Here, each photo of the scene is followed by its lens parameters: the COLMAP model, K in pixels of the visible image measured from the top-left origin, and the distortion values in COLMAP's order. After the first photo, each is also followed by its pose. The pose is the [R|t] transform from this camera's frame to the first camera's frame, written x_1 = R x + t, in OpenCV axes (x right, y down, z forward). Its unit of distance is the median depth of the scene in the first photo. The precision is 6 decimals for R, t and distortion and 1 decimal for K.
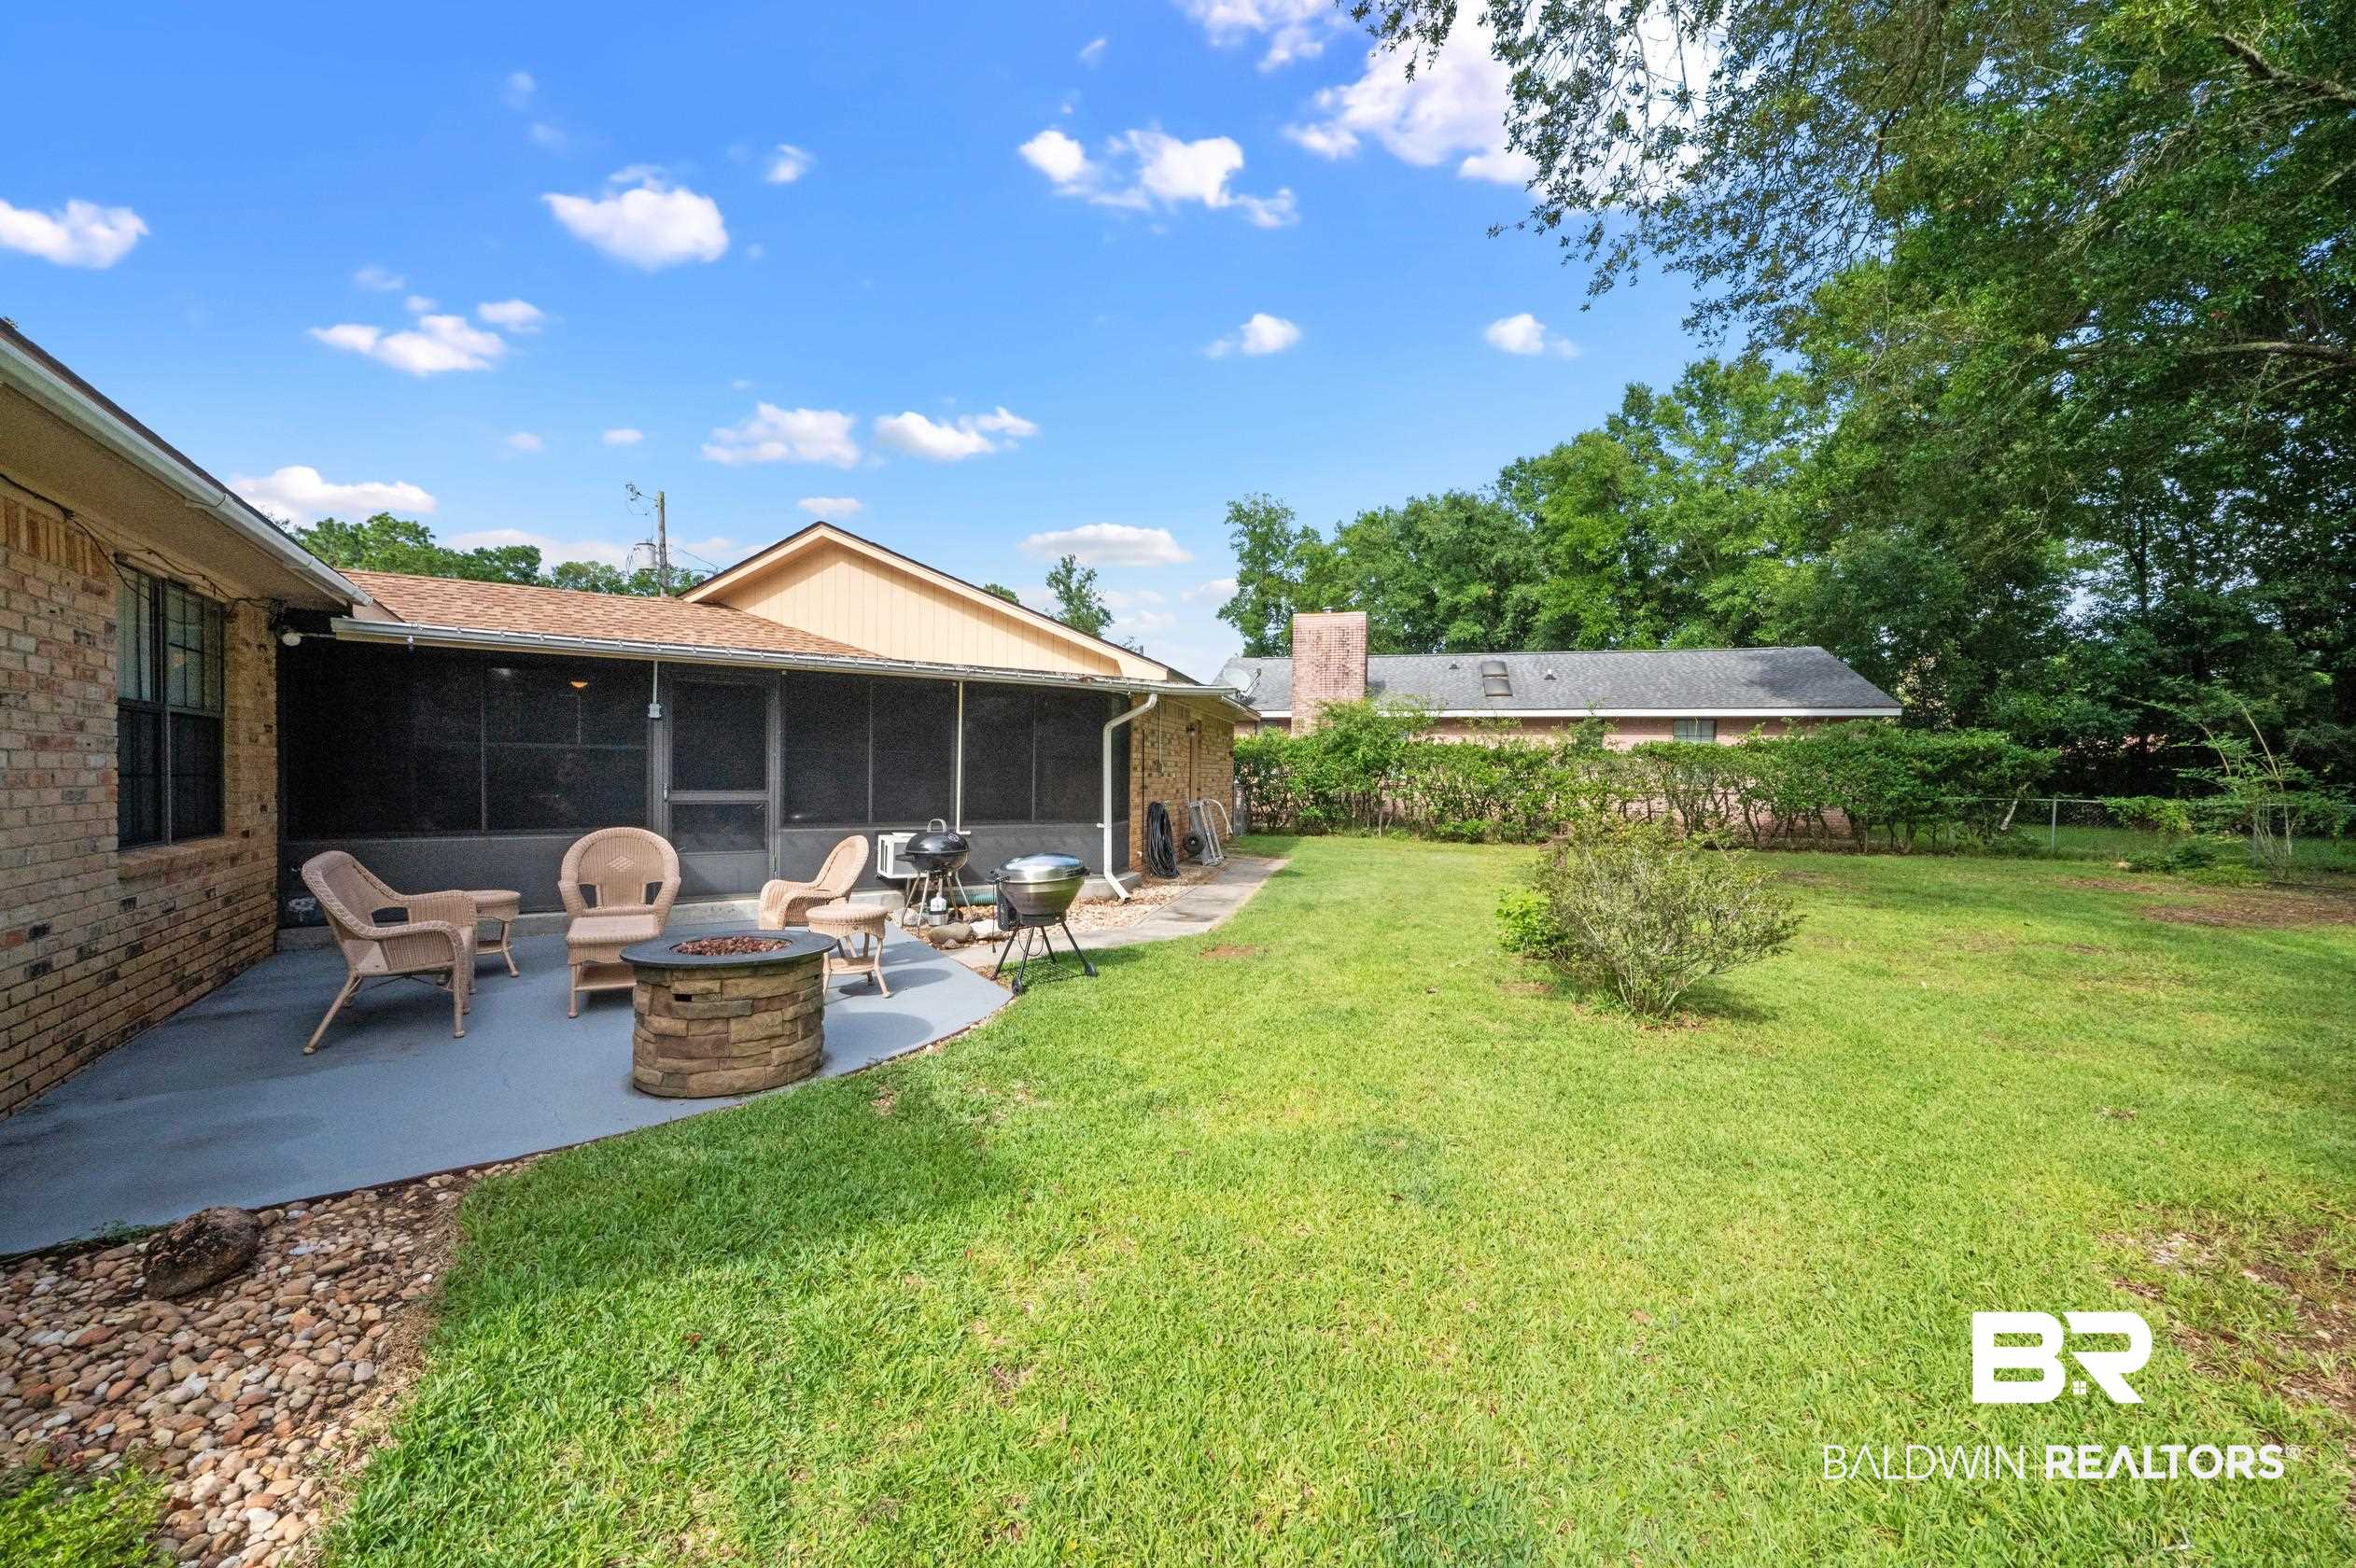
lens RADIAL K [[955.0, 0, 1187.6], [0, 955.0, 790.2], [0, 0, 1]] dist [-0.000500, 0.000132]
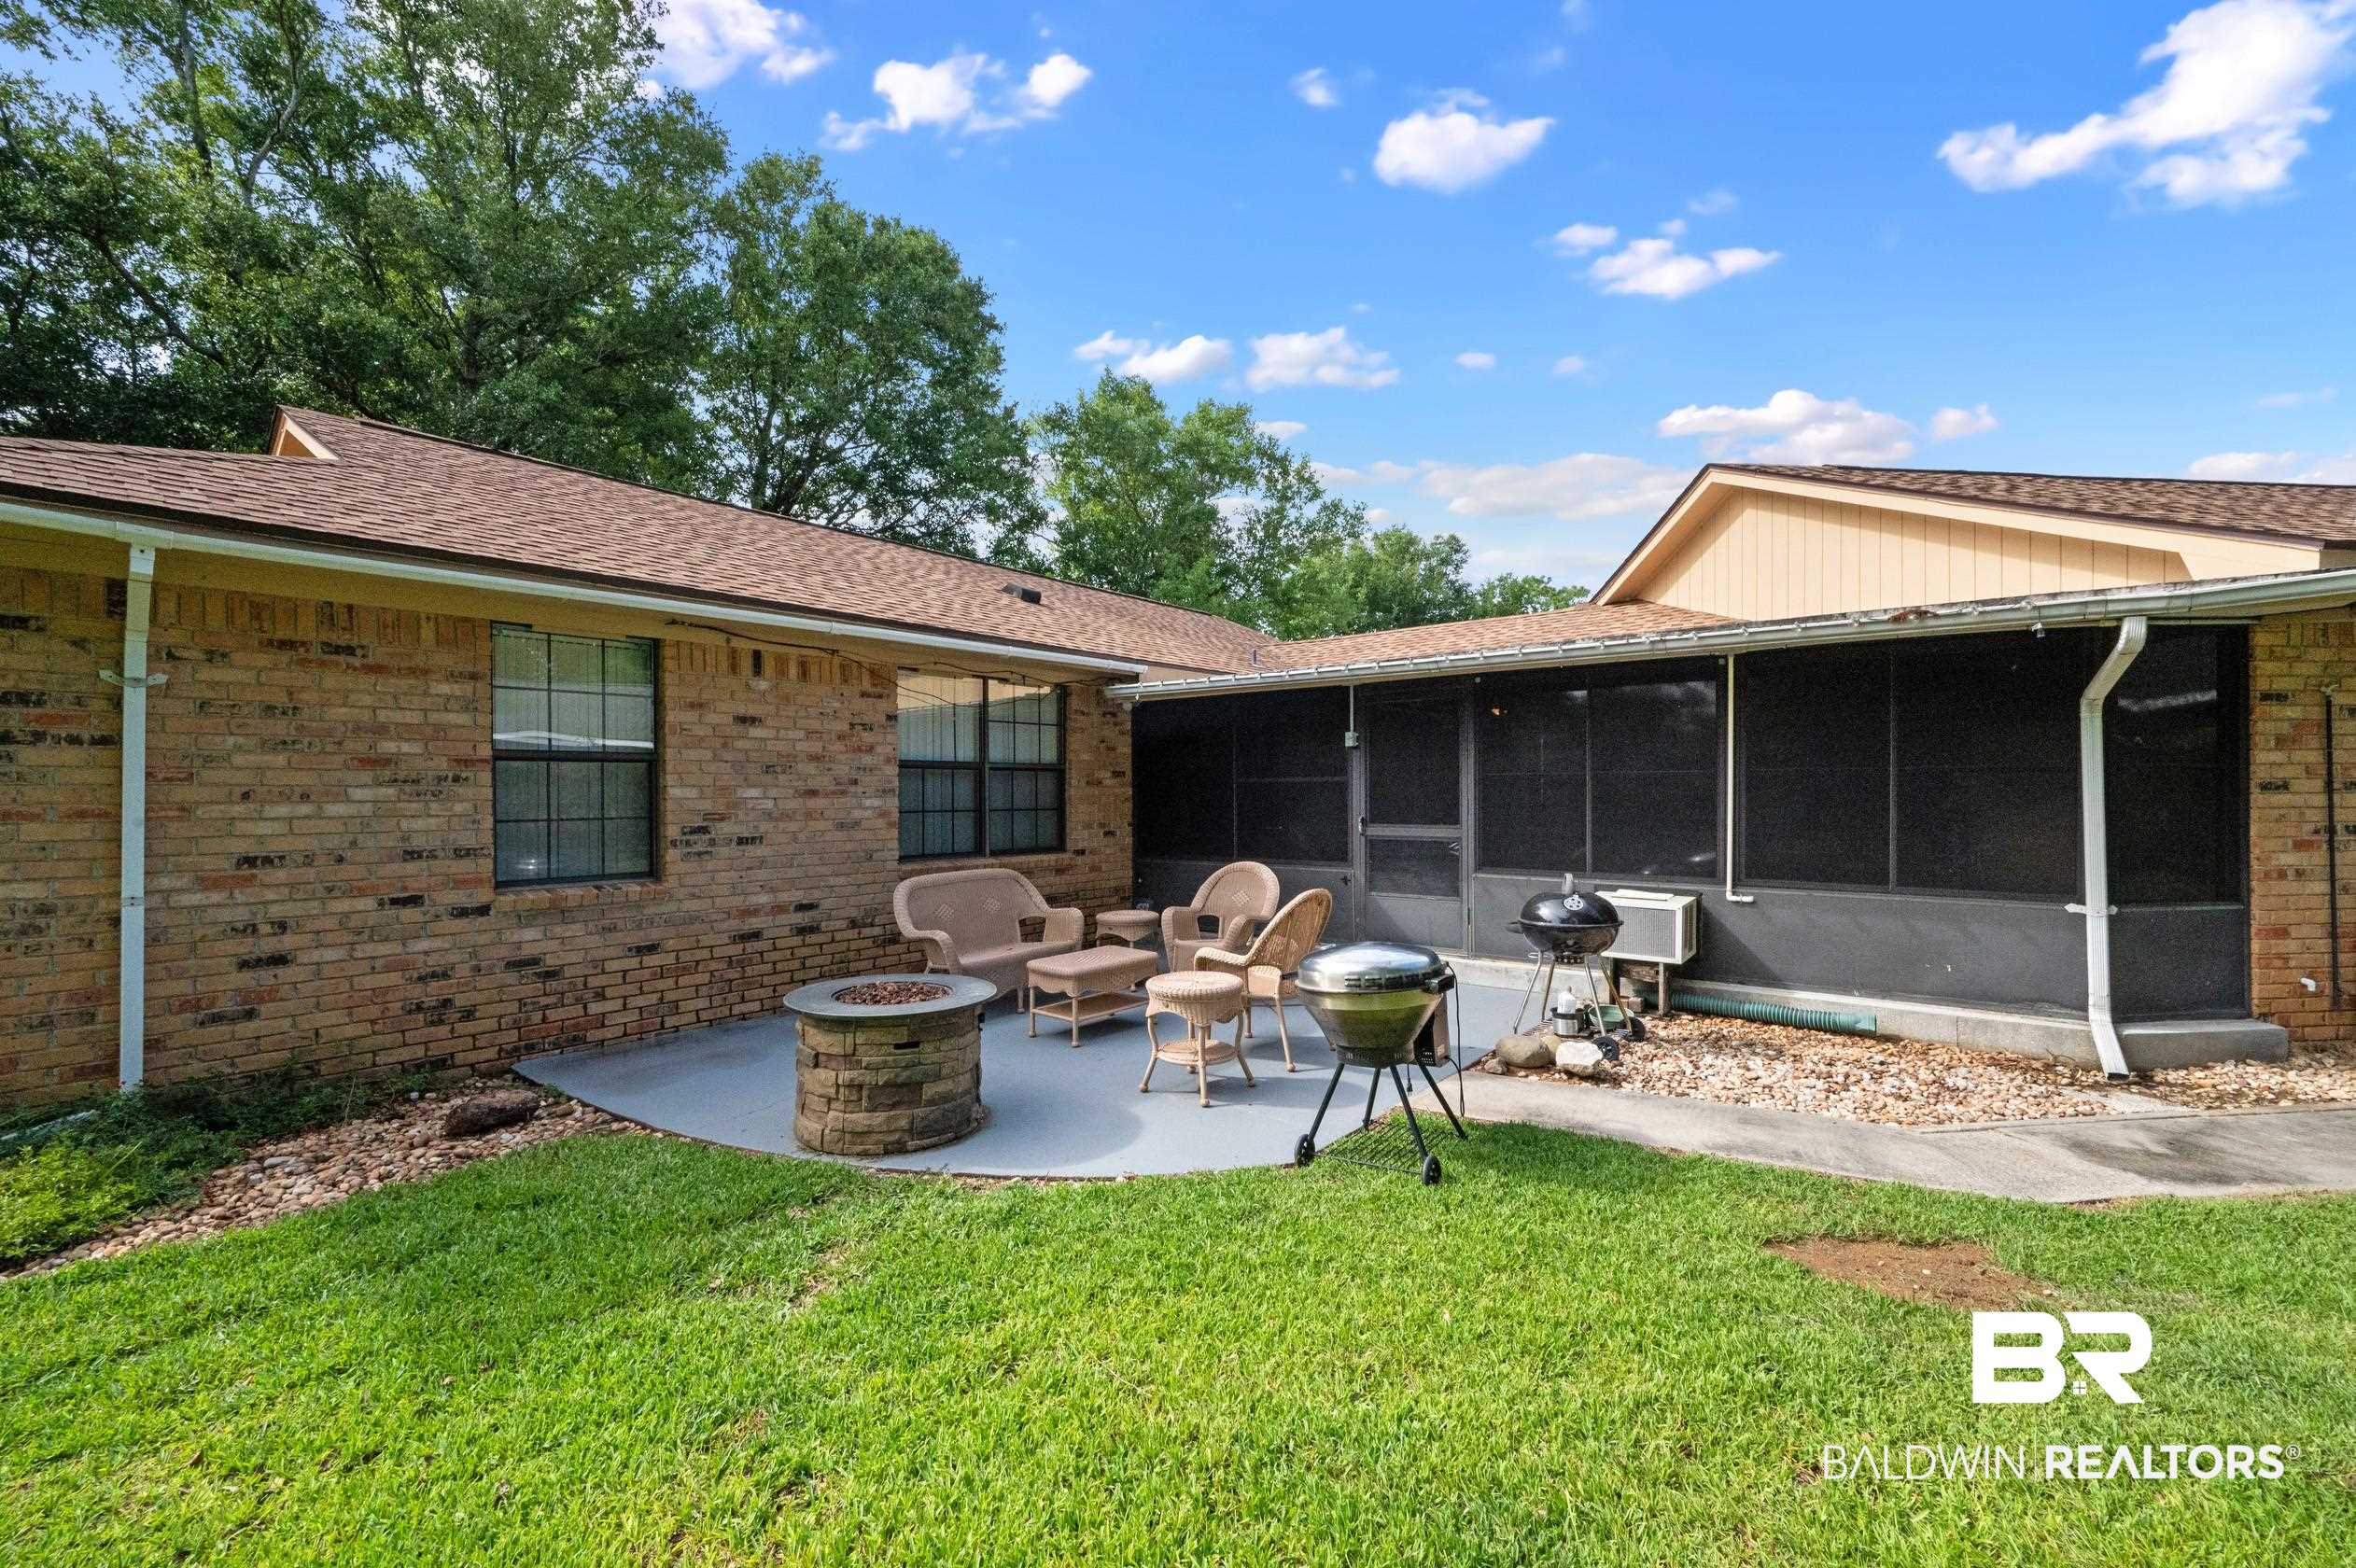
lens RADIAL K [[959.0, 0, 1167.9], [0, 959.0, 792.9], [0, 0, 1]] dist [-0.003543, 0.000274]
pose [[0.297055, -0.013582, -0.954764, 0.278405], [-0.006420, 0.999848, -0.016221, -0.013275], [0.954839, 0.010948, 0.296923, 0.525324]]
